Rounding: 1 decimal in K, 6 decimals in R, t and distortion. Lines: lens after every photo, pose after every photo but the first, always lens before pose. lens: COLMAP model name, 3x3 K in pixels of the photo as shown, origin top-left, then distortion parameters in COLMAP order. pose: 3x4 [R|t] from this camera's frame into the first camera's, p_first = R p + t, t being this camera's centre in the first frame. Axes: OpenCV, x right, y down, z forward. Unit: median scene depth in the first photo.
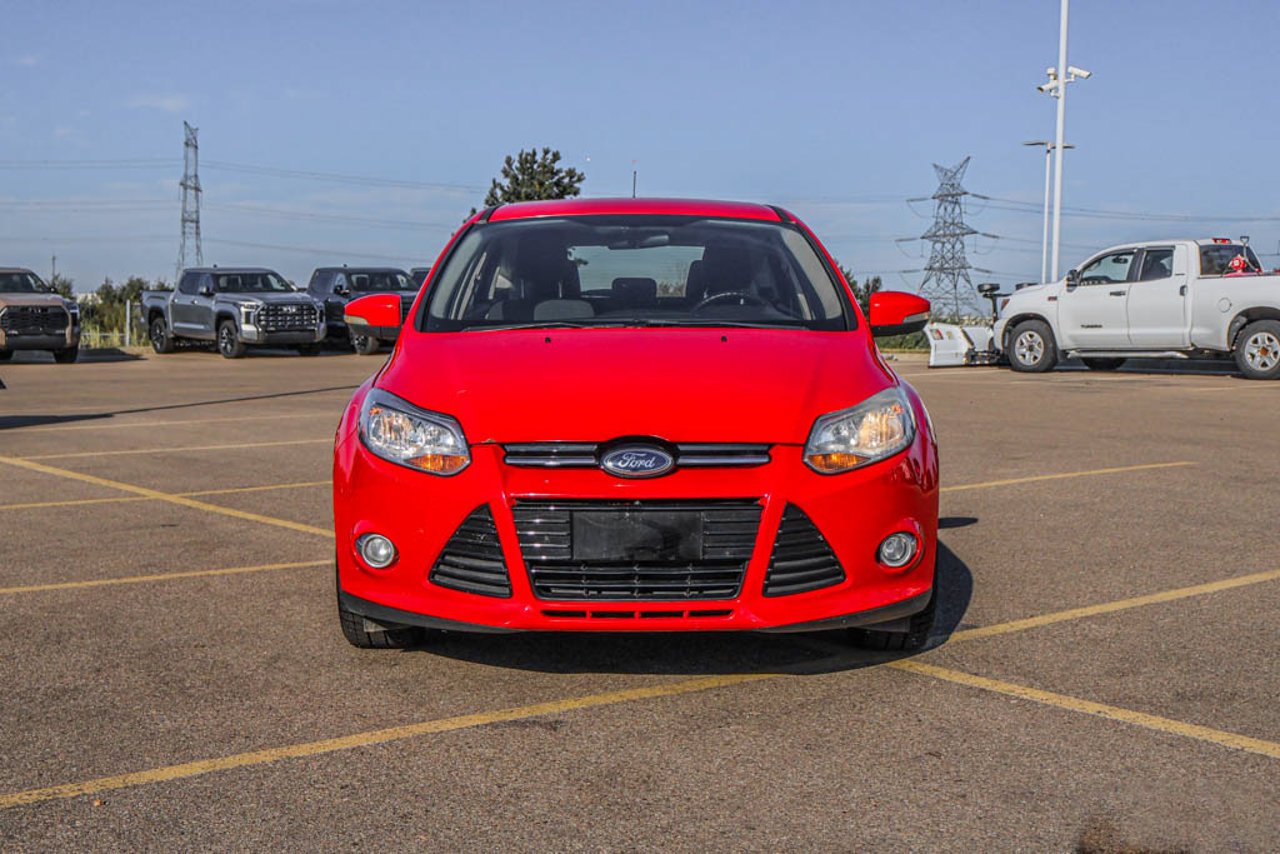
lens RADIAL K [[1707.3, 0, 640.0], [0, 1707.3, 427.0], [0, 0, 1]] dist [-0.001975, -0.032620]
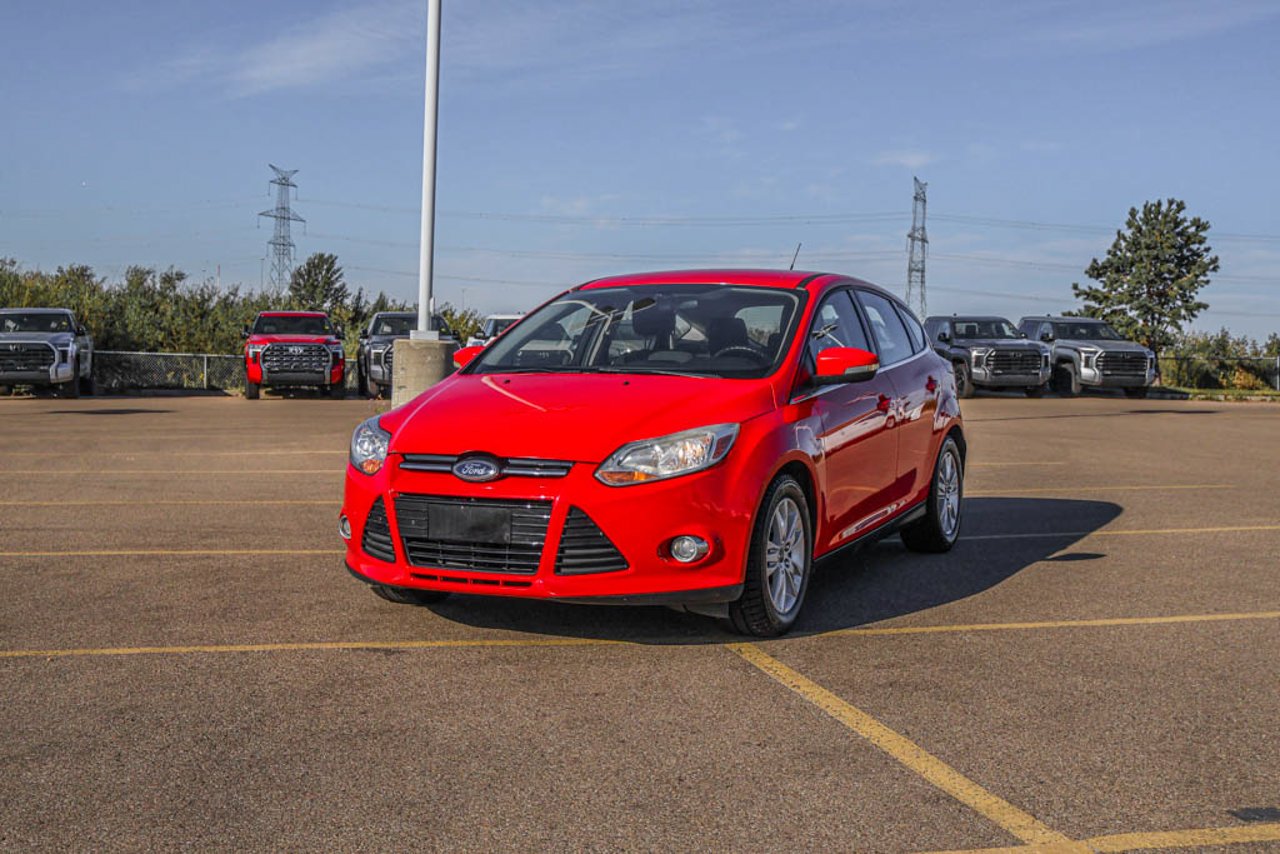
lens RADIAL K [[1664.3, 0, 640.0], [0, 1664.3, 427.0], [0, 0, 1]] dist [0.005866, -0.010802]
pose [[0.901936, 0.030647, -0.430782, 0.580614], [-0.041386, 0.999022, -0.015578, 0.000884], [0.429883, 0.031878, 0.902322, -0.130438]]
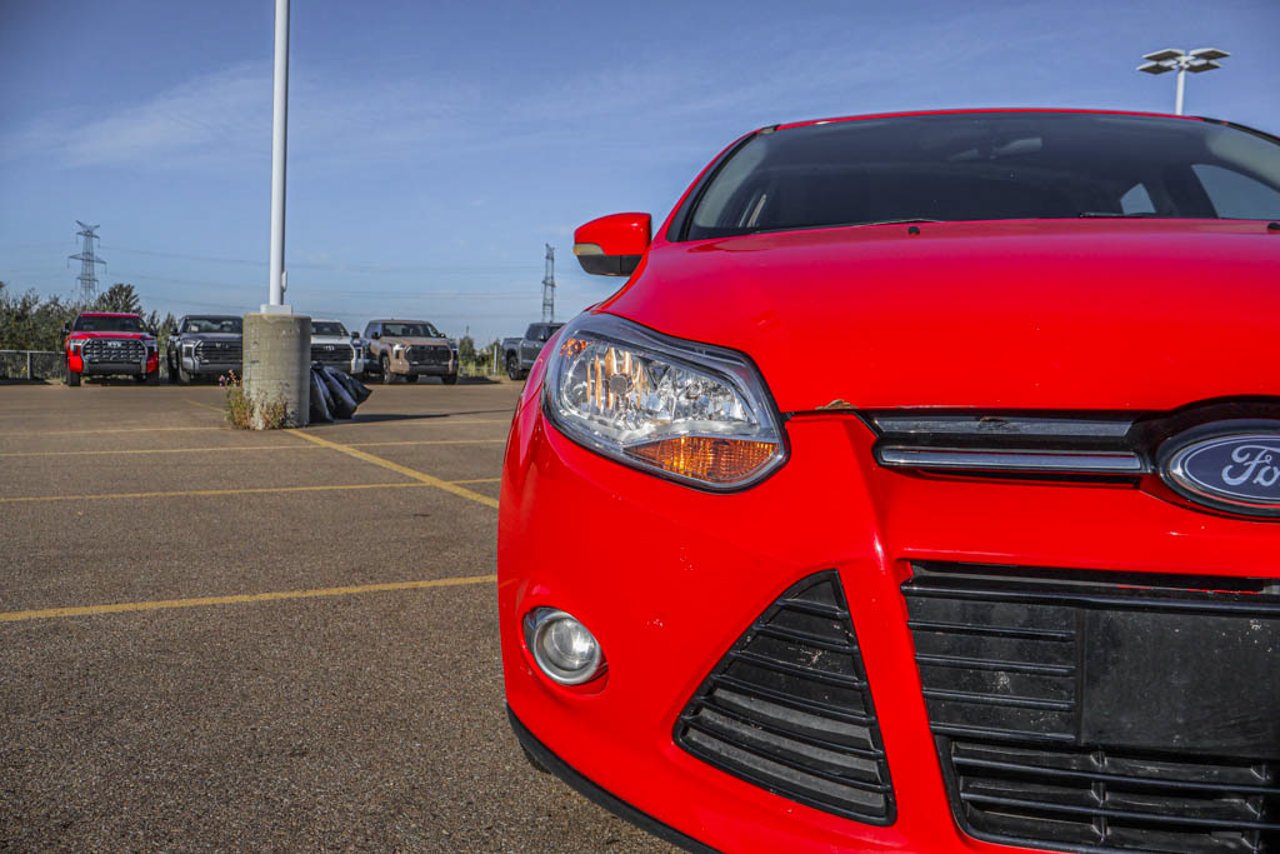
lens RADIAL K [[1052.9, 0, 640.0], [0, 1052.9, 427.0], [0, 0, 1]] dist [-0.008030, 0.001300]
pose [[0.984902, 0.022380, -0.171659, -0.076781], [-0.024148, 0.999675, -0.008217, 0.013742], [0.171419, 0.012239, 0.985122, 0.638026]]
